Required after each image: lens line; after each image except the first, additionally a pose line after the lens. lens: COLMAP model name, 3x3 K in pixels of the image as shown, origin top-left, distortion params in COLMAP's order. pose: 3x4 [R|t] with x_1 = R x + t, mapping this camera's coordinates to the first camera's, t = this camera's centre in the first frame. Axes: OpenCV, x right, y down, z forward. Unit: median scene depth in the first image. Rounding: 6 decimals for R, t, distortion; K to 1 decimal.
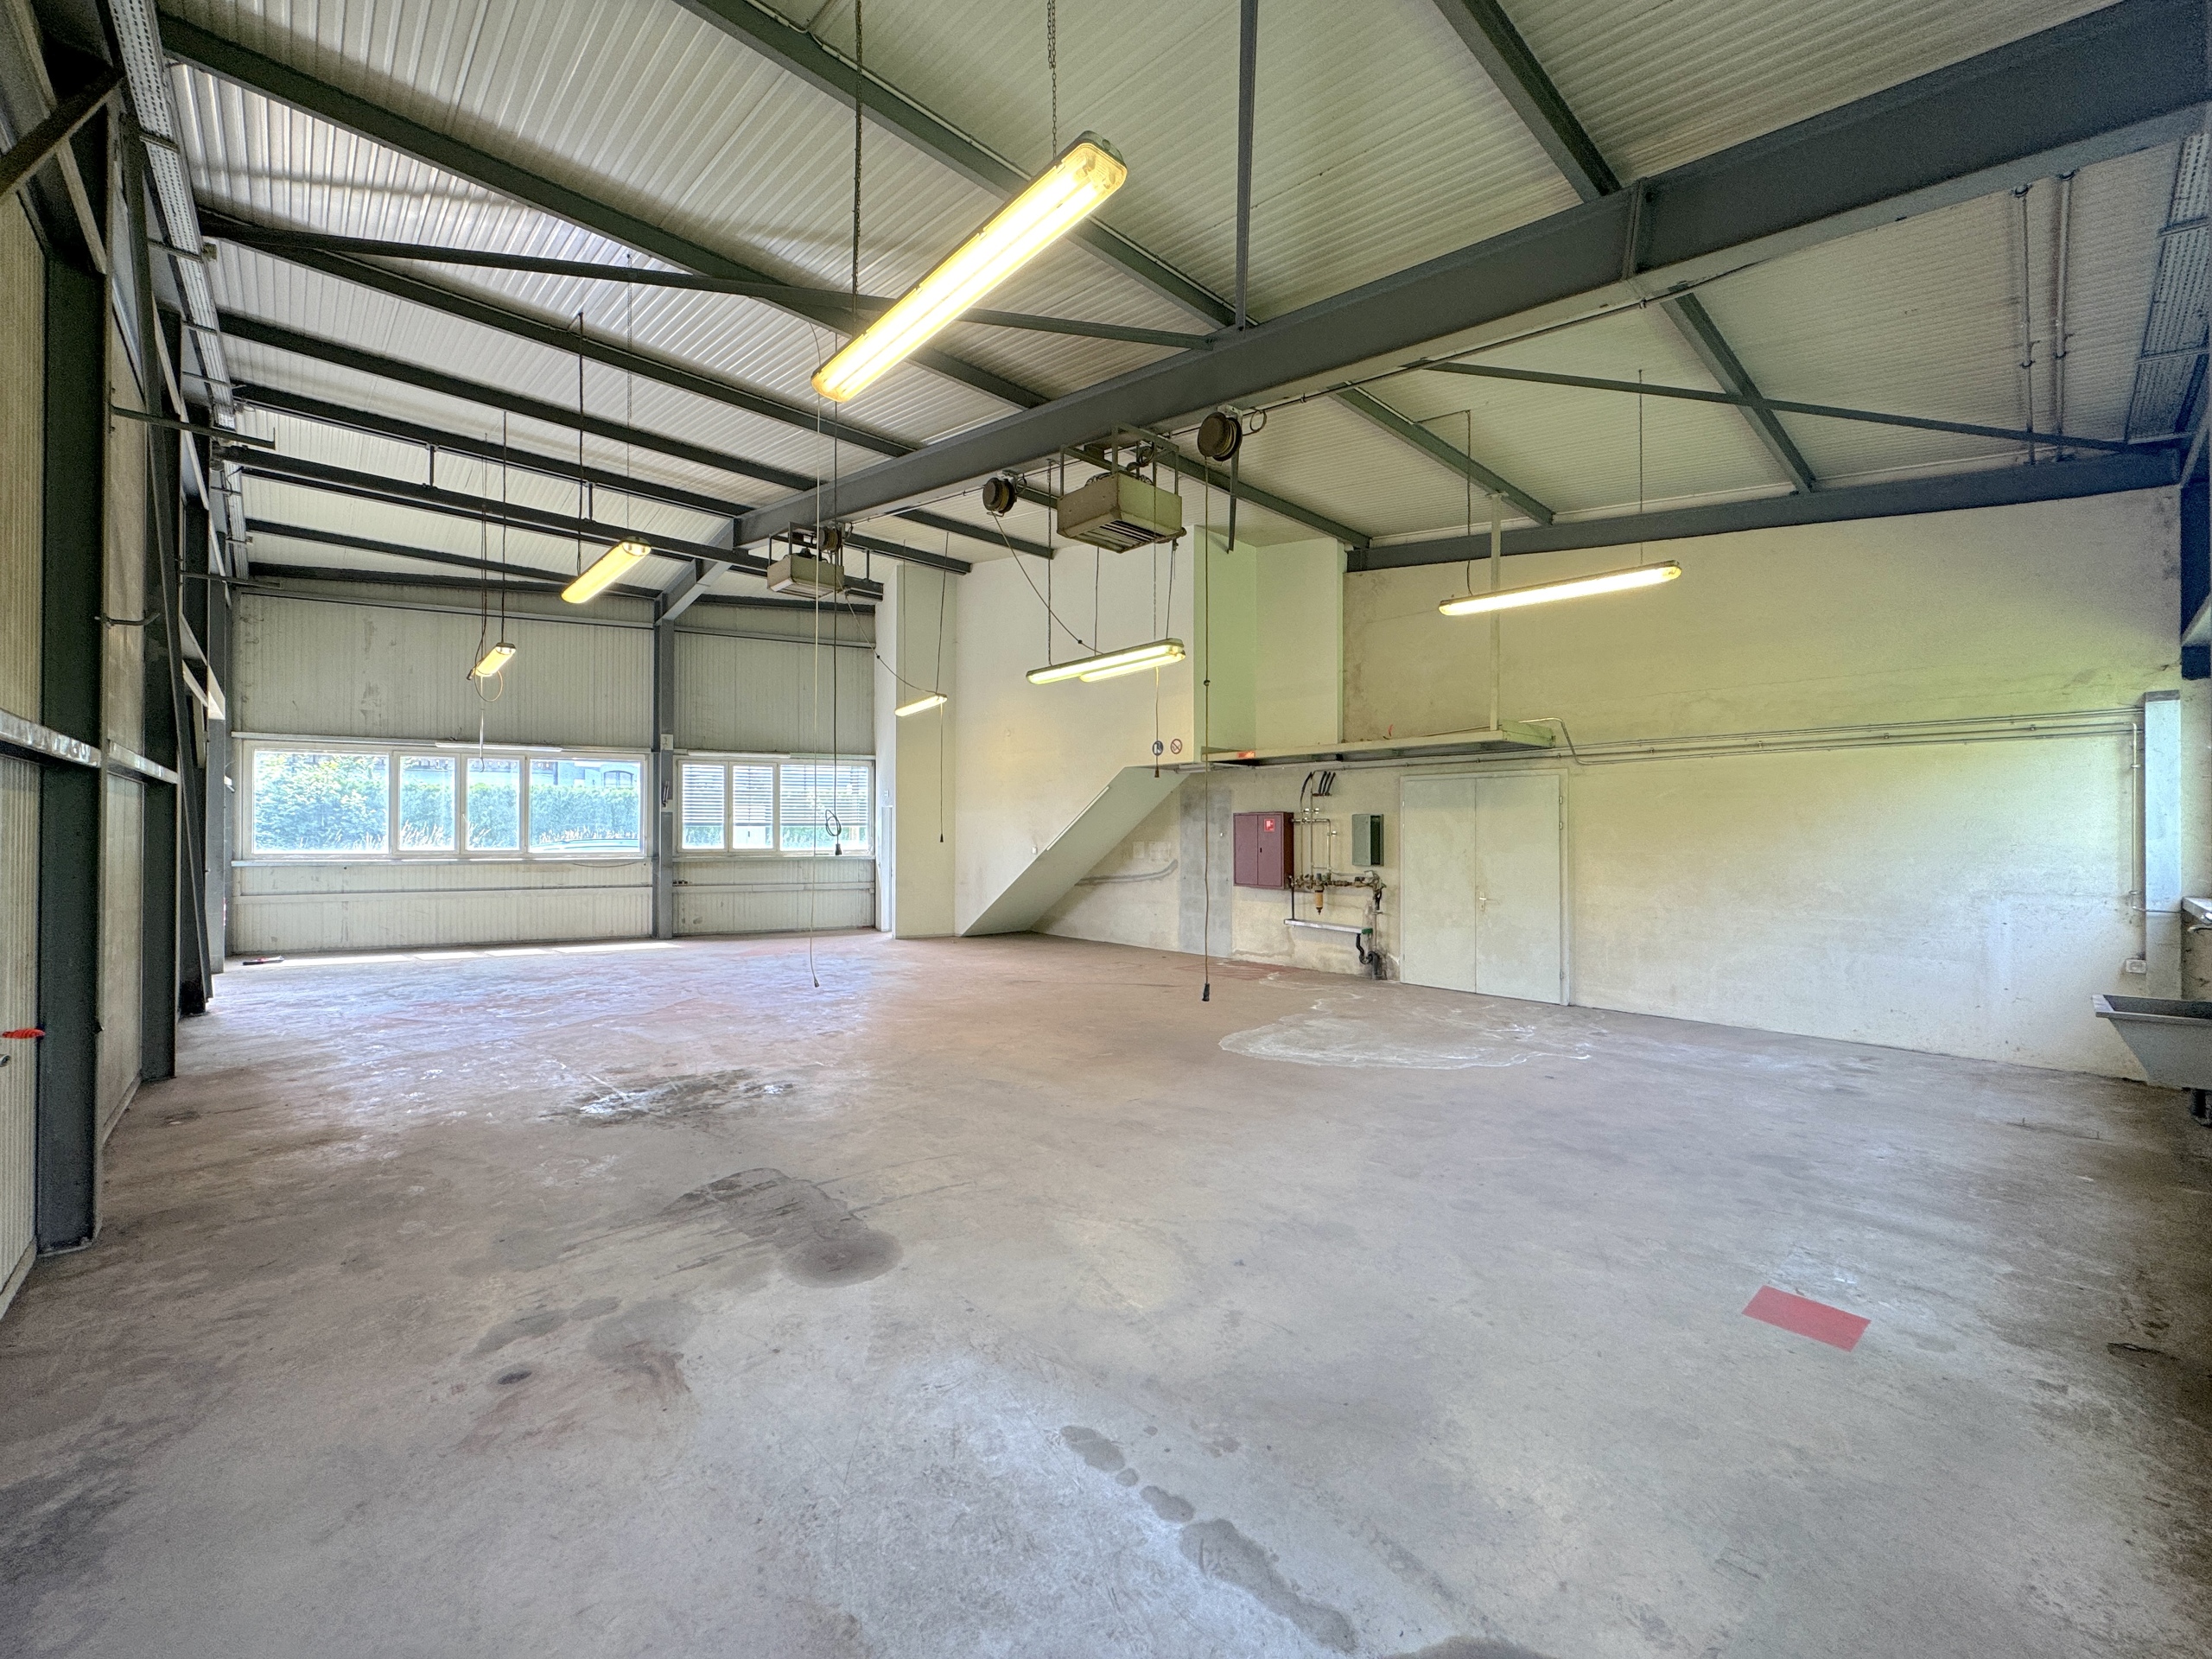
lens RADIAL K [[884.1, 0, 1104.3], [0, 884.1, 826.6], [0, 0, 1]] dist [-0.019451, 0.012268]
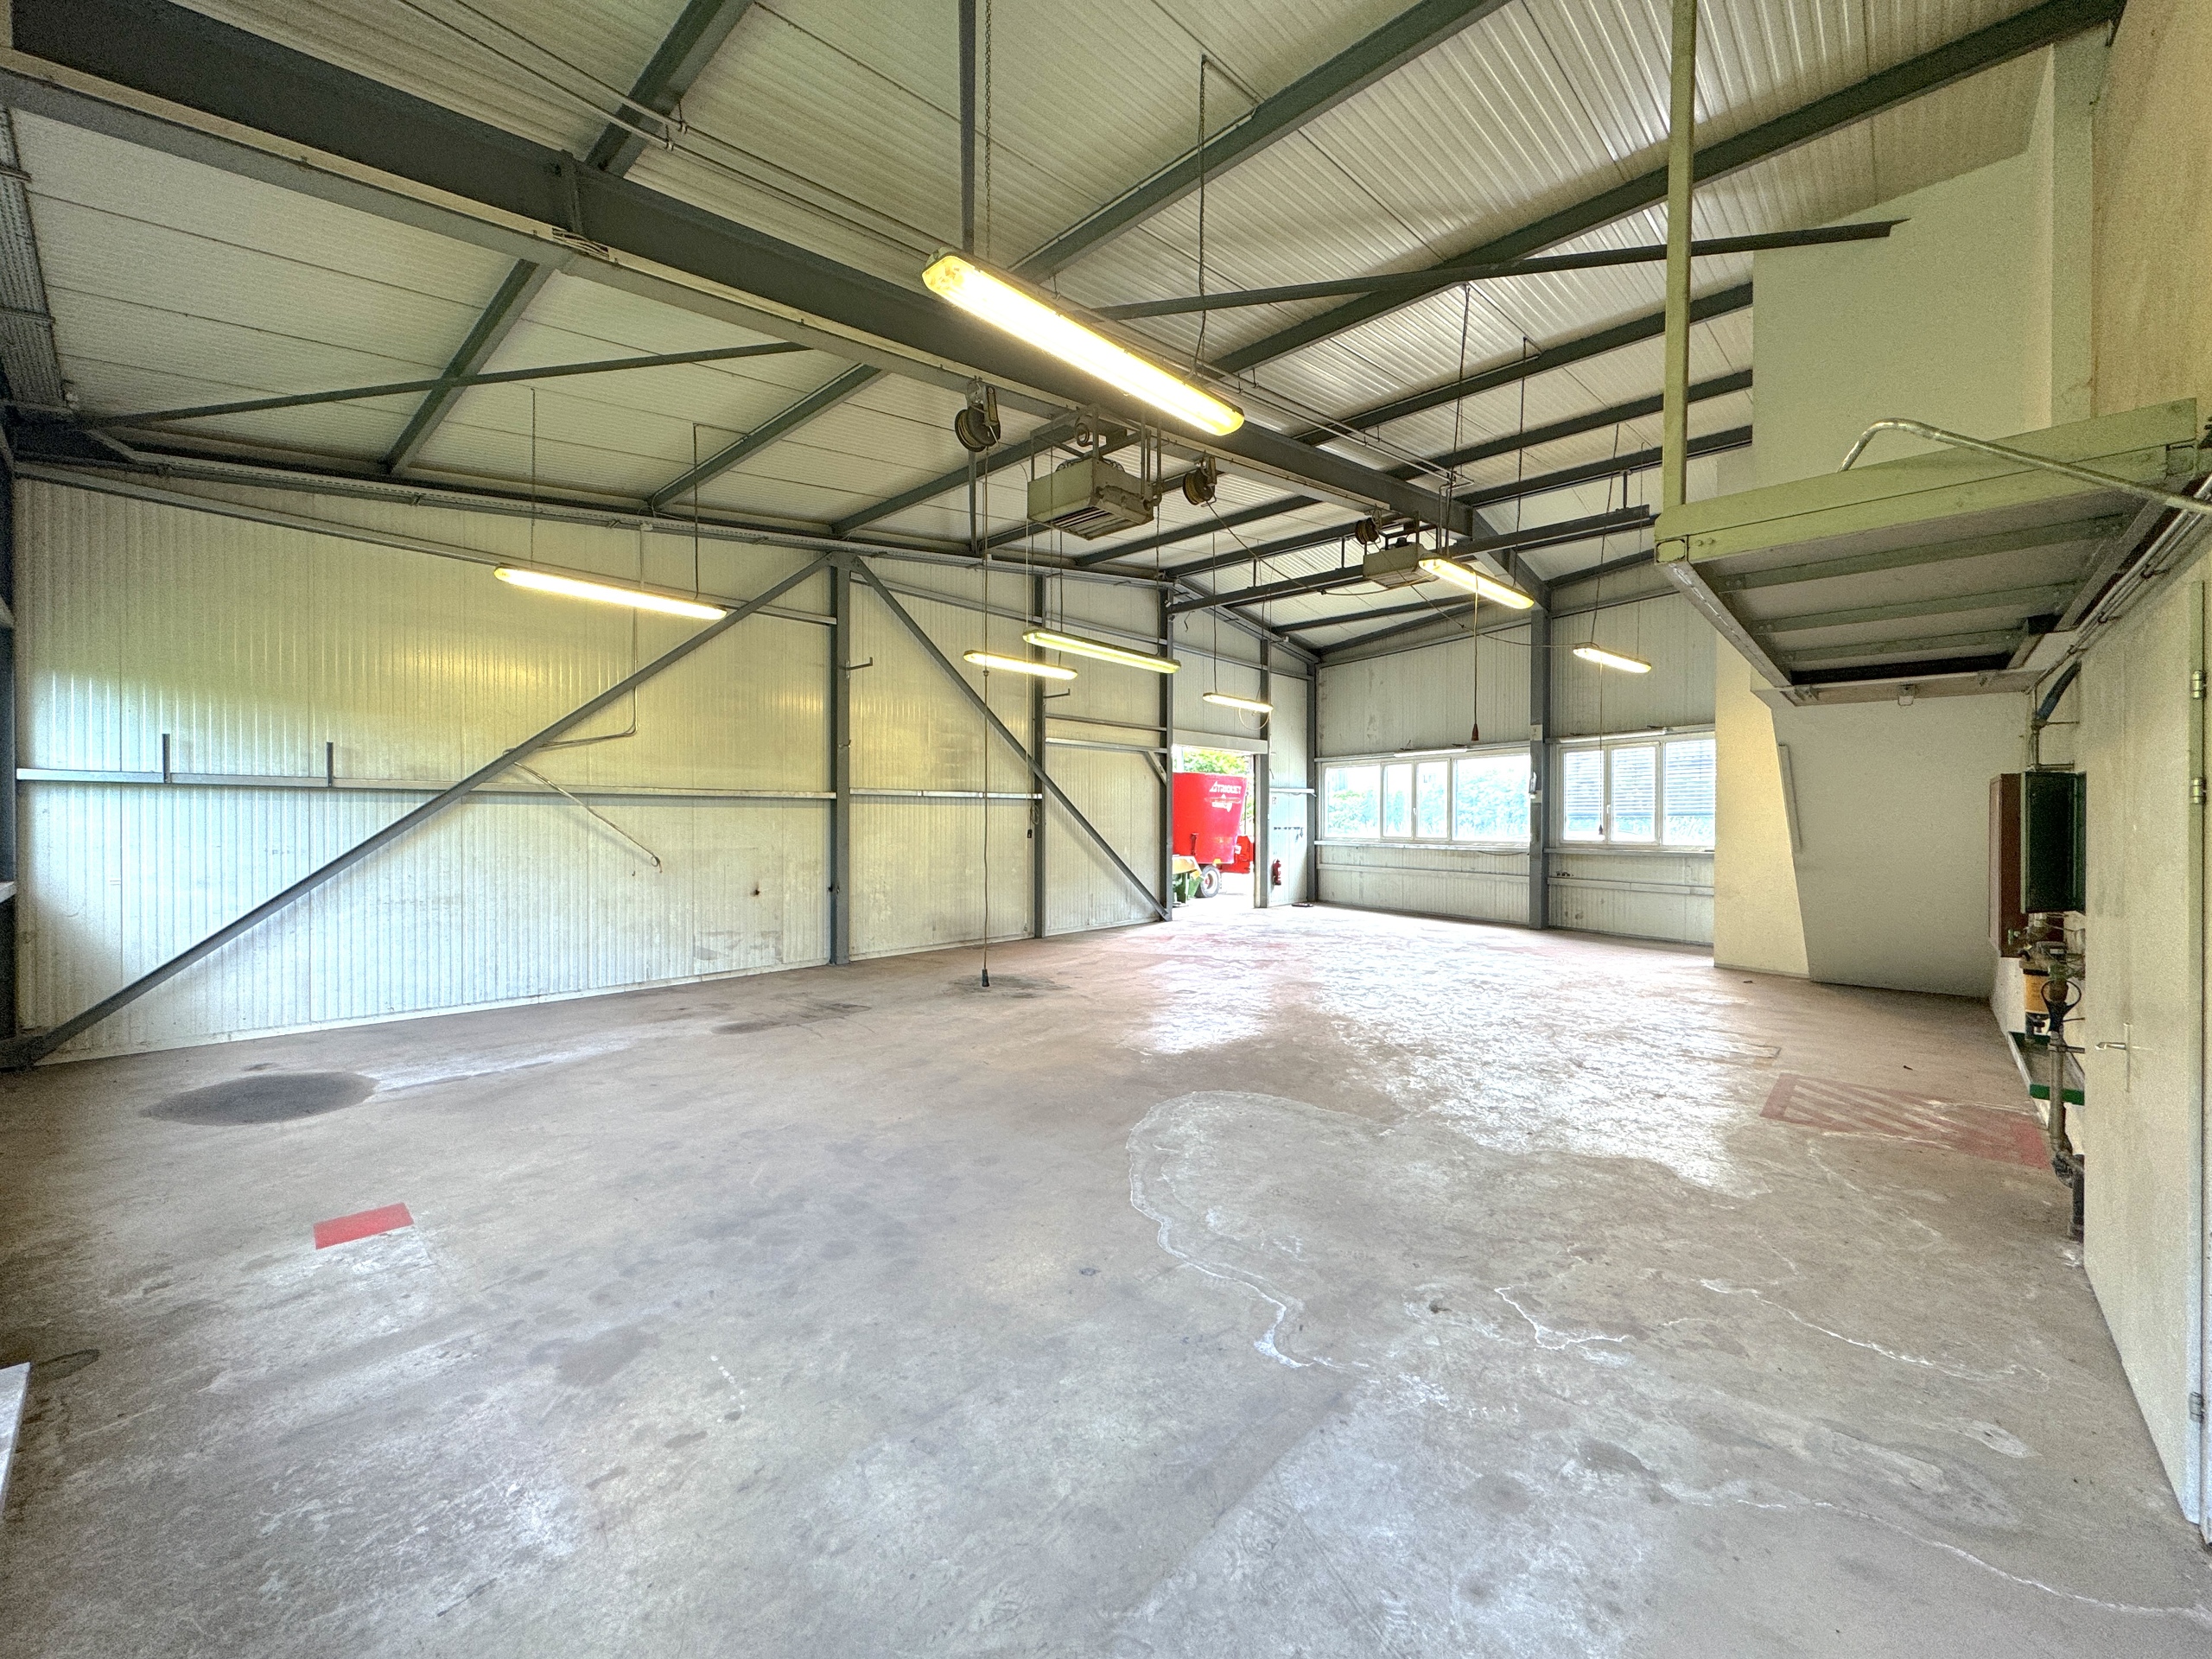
lens RADIAL K [[884.1, 0, 1104.3], [0, 884.1, 826.6], [0, 0, 1]] dist [-0.019451, 0.012268]
pose [[0.084542, 0.005436, -0.996405, 1.402708], [0.002927, 0.999979, 0.005704, 0.009798], [0.996416, -0.003399, 0.084525, 1.291831]]
